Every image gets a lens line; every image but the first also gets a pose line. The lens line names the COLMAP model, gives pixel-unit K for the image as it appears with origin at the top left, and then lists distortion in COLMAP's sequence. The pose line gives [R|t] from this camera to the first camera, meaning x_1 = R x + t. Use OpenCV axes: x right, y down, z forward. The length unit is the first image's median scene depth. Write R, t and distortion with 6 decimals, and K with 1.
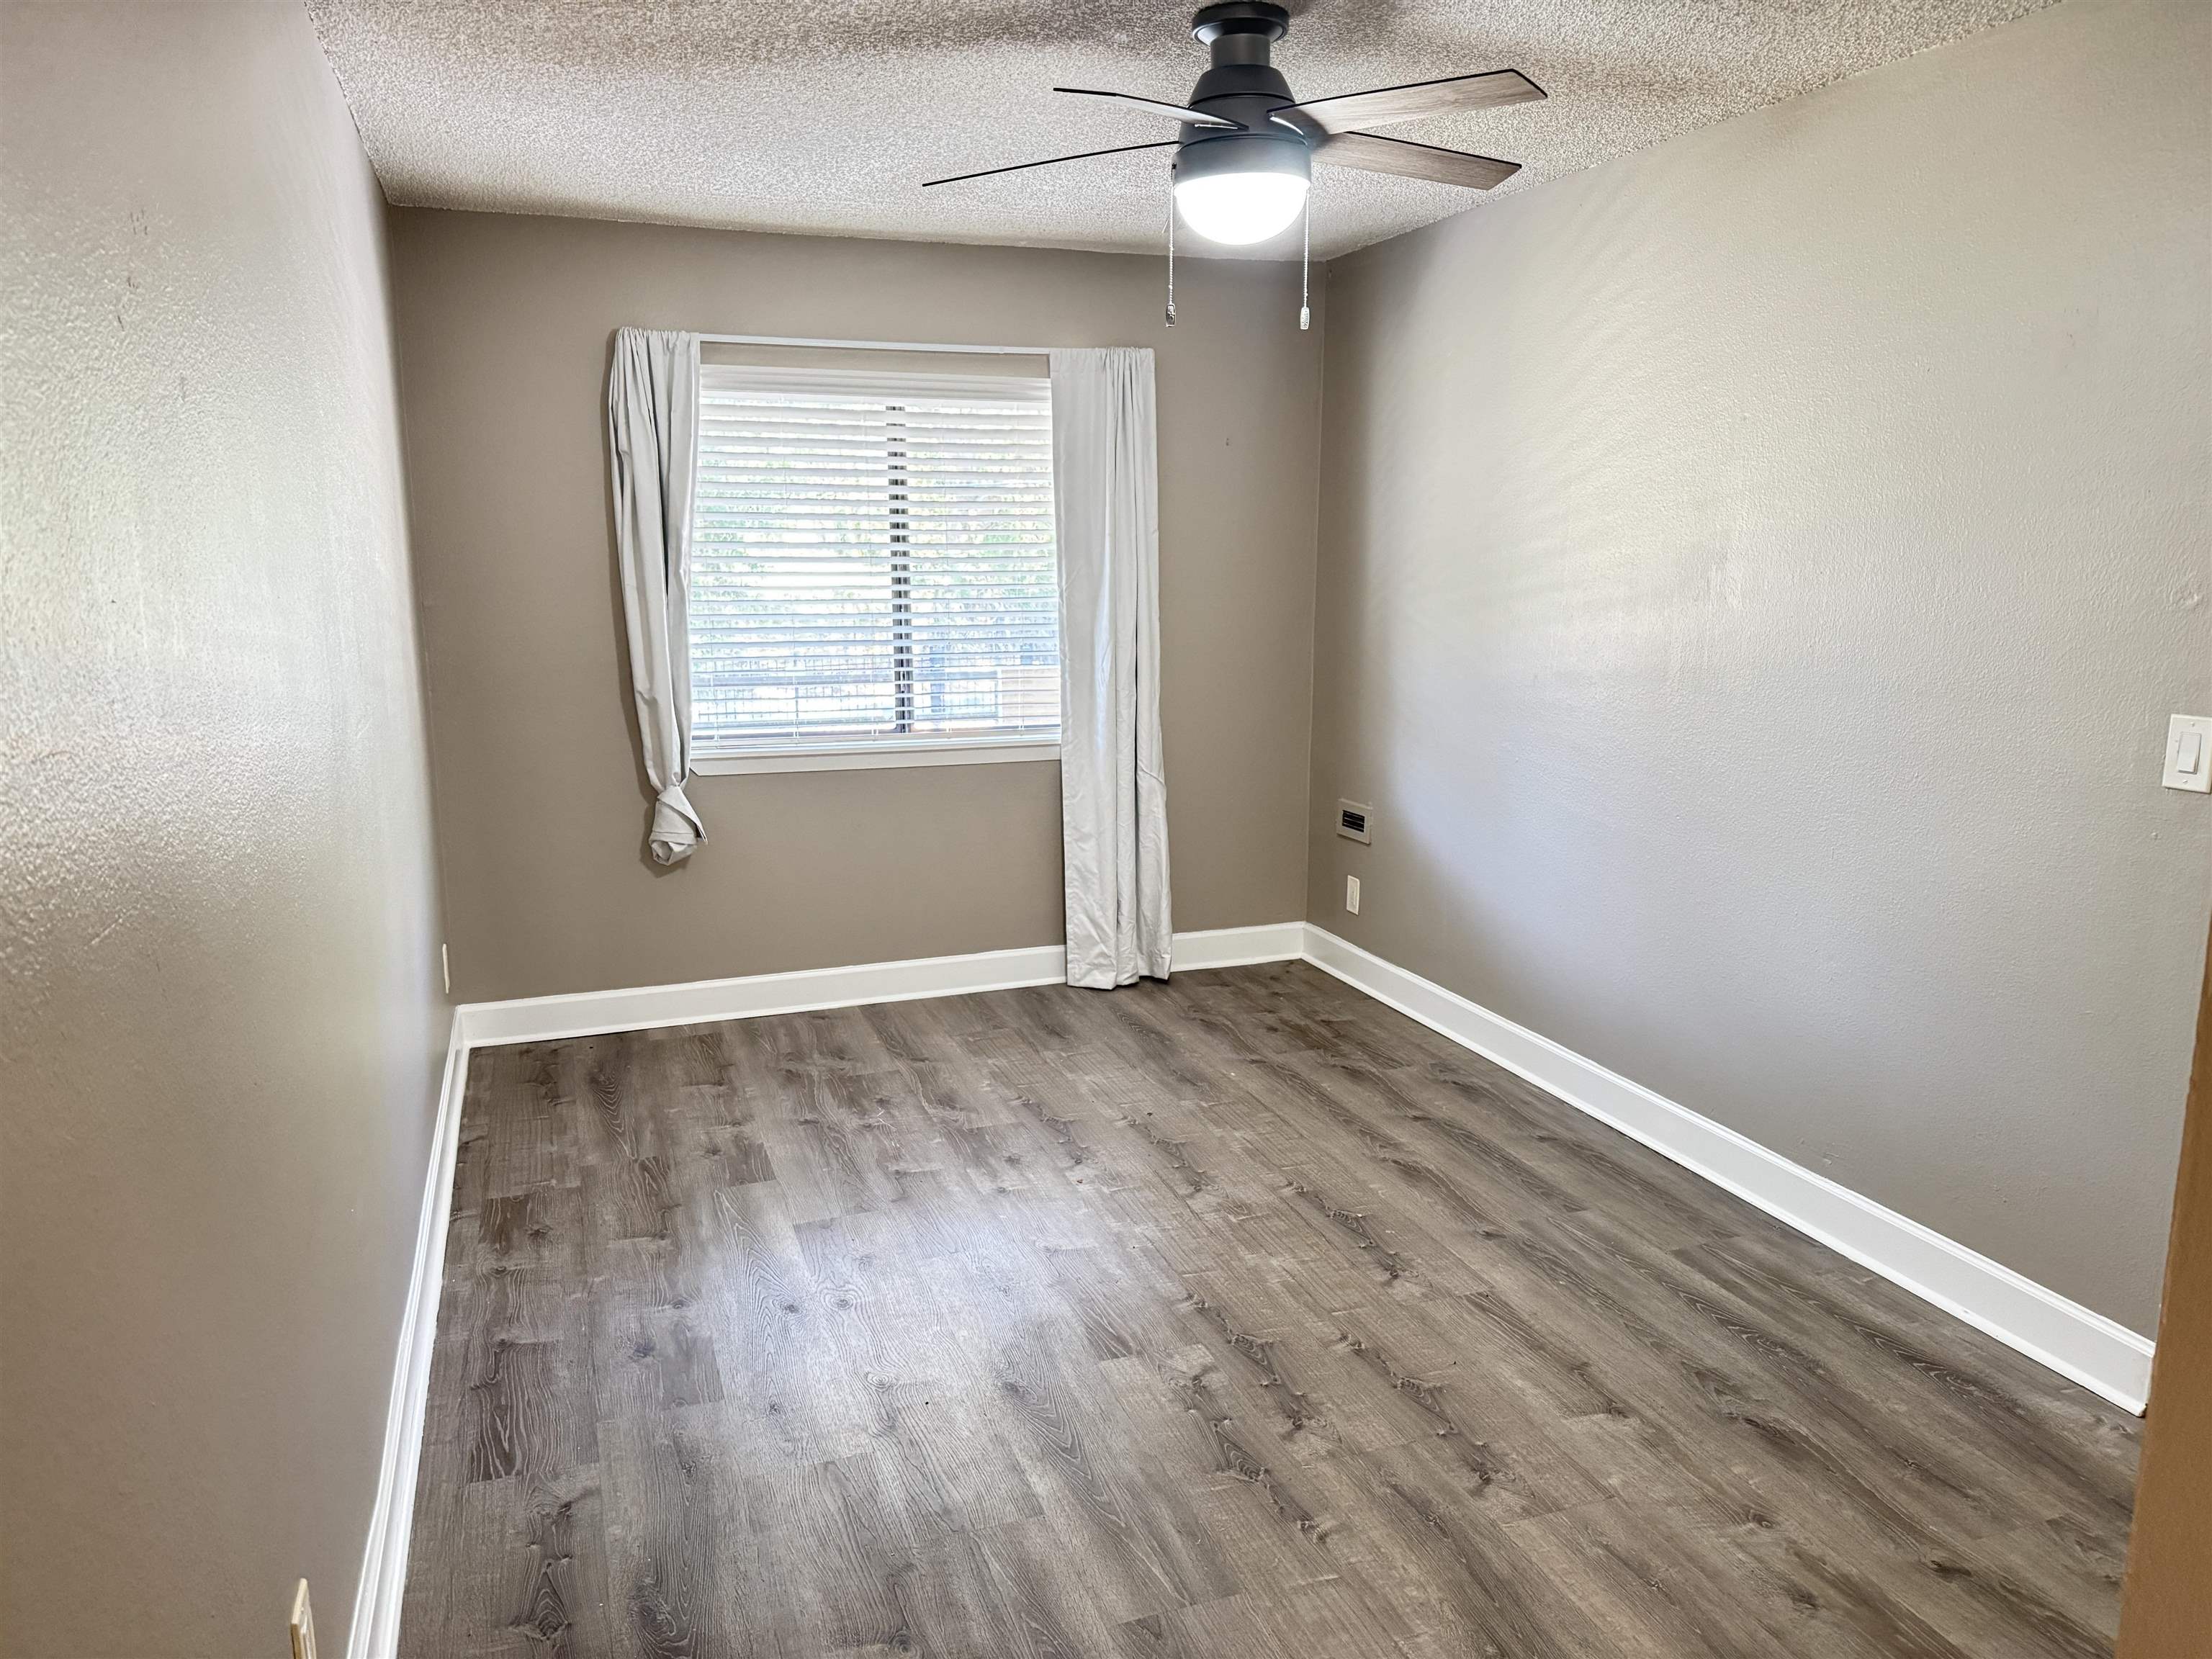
lens RADIAL K [[1542.4, 0, 1106.0], [0, 1542.4, 829.5], [0, 0, 1]] dist [0.155267, -0.233472]
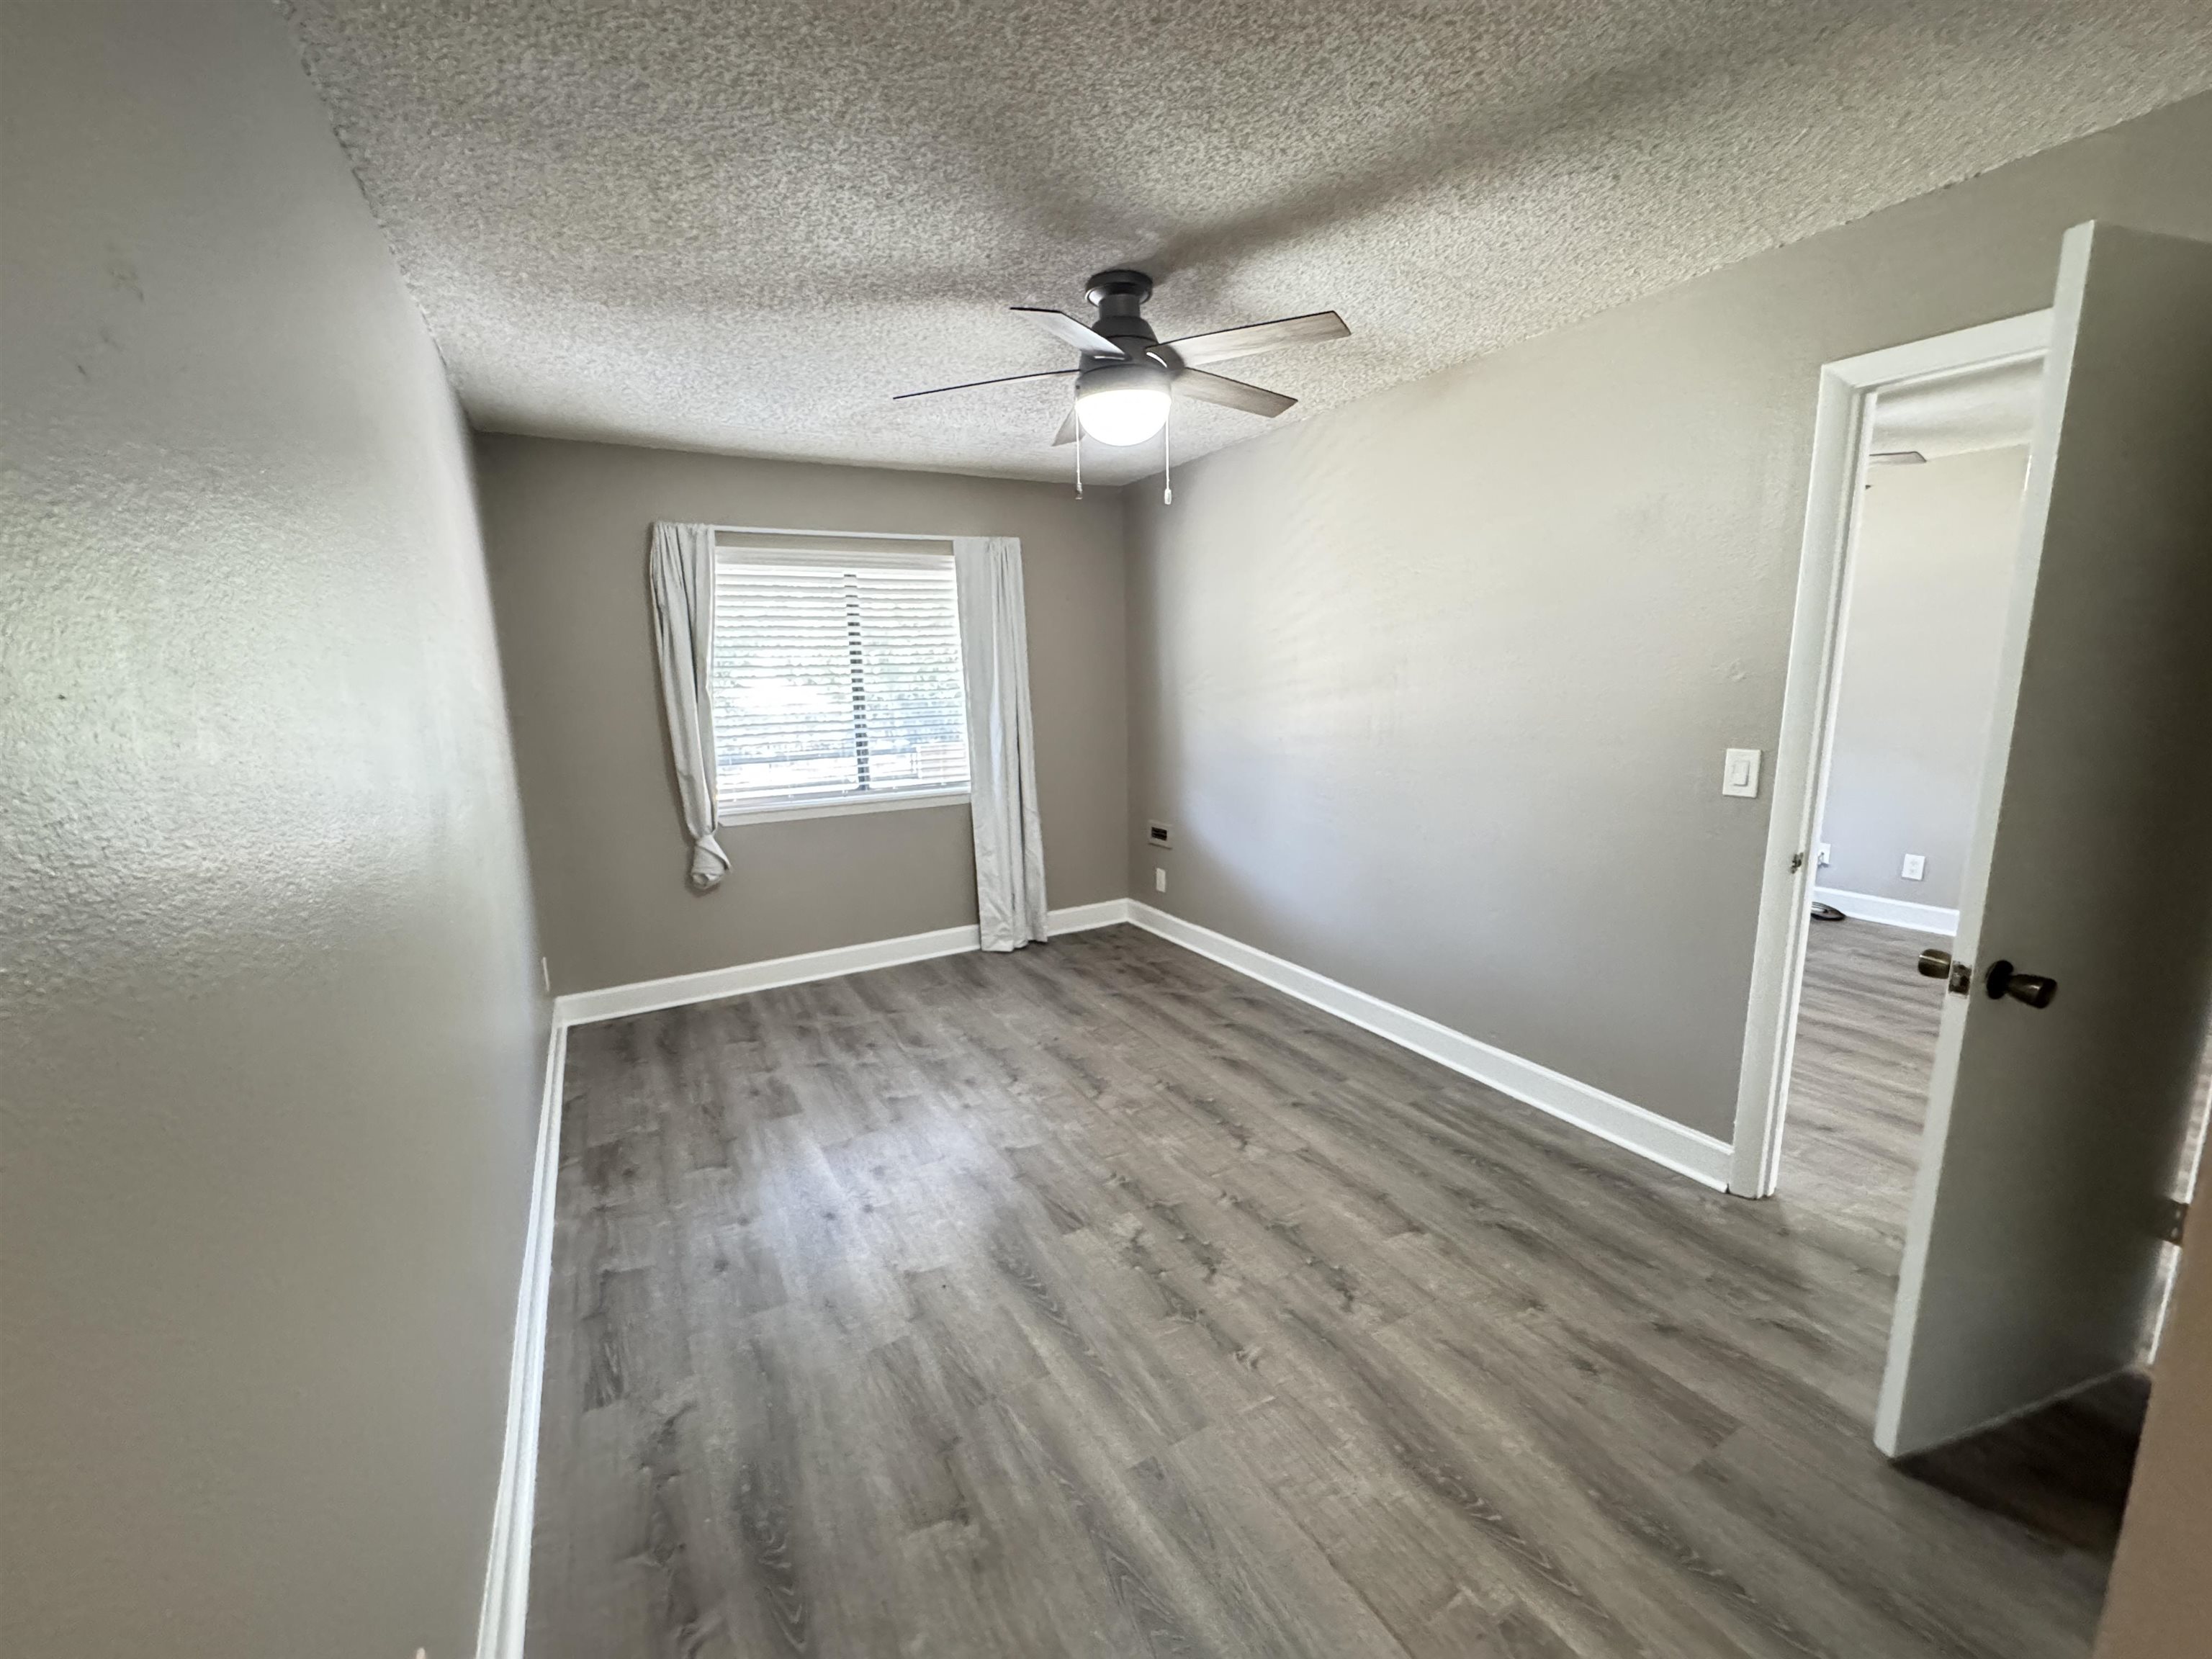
lens RADIAL K [[886.9, 0, 1106.0], [0, 886.9, 829.5], [0, 0, 1]] dist [-0.000896, 0.006690]
pose [[0.984778, -0.049926, 0.166492, -0.069397], [0.050856, 0.998705, -0.001325, -0.018128], [-0.166210, 0.009772, 0.986042, 0.177894]]
